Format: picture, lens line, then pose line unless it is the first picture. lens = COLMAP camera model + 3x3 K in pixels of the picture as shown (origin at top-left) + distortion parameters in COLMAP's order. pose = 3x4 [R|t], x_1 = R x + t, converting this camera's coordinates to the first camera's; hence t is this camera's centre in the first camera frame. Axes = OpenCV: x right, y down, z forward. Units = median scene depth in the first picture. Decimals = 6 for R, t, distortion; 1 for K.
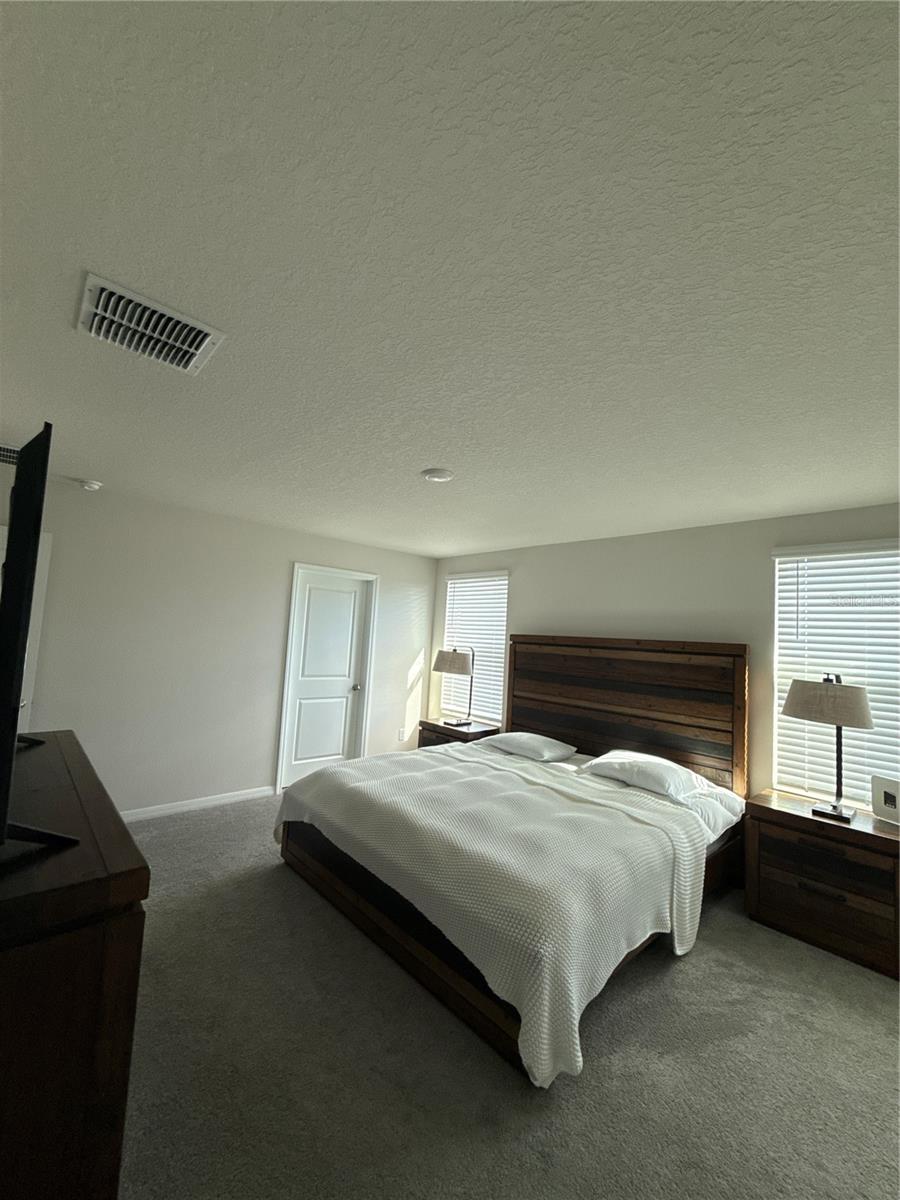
lens RADIAL K [[483.0, 0, 450.0], [0, 483.0, 600.0], [0, 0, 1]] dist [-0.001229, 0.000268]
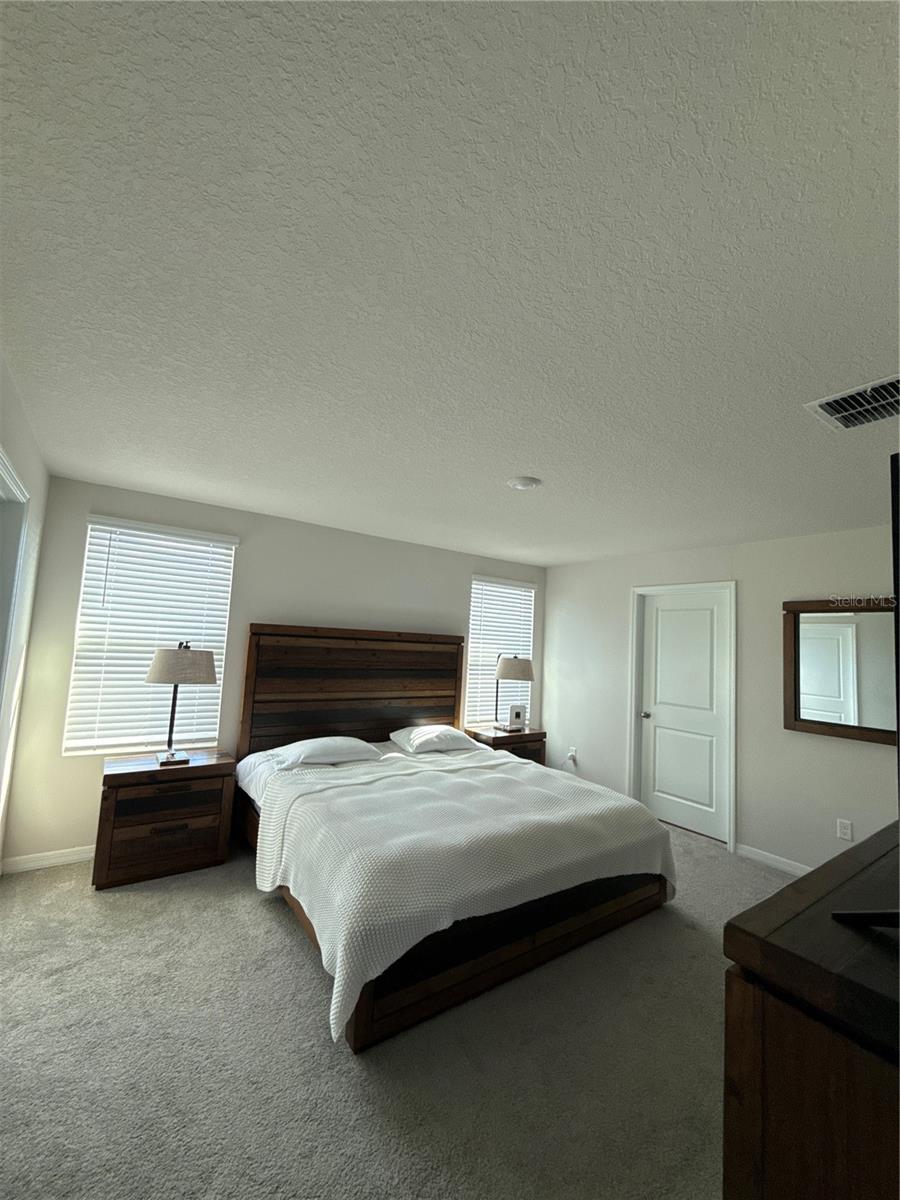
lens RADIAL K [[483.0, 0, 450.0], [0, 483.0, 600.0], [0, 0, 1]] dist [-0.001229, 0.000268]
pose [[0.132231, 0.036511, 0.990546, -0.762042], [-0.119816, 0.992583, -0.020592, 0.014158], [-0.983951, -0.115960, 0.135624, 0.737798]]
